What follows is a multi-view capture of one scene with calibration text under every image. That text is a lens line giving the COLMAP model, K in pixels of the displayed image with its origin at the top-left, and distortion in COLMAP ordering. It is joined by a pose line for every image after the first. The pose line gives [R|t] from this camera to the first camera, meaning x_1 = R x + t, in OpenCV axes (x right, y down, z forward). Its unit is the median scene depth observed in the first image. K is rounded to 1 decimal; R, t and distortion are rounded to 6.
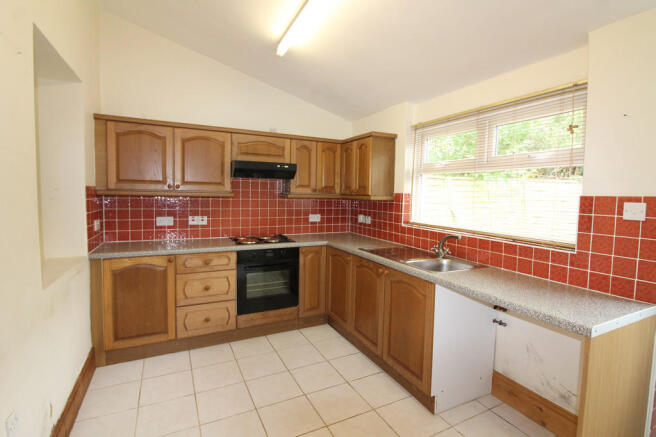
lens RADIAL K [[313.9, 0, 327.1], [0, 313.9, 213.1], [0, 0, 1]] dist [-0.027713, -0.000306]
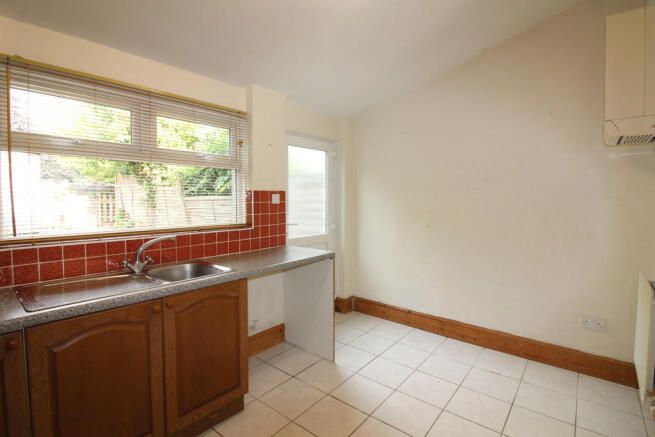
lens RADIAL K [[313.4, 0, 326.6], [0, 313.4, 213.2], [0, 0, 1]] dist [-0.027713, -0.000306]
pose [[-0.392813, -0.048485, 0.918340, -0.436579], [0.052358, 0.995810, 0.074971, -0.023425], [-0.918127, 0.077532, -0.388628, 0.755976]]
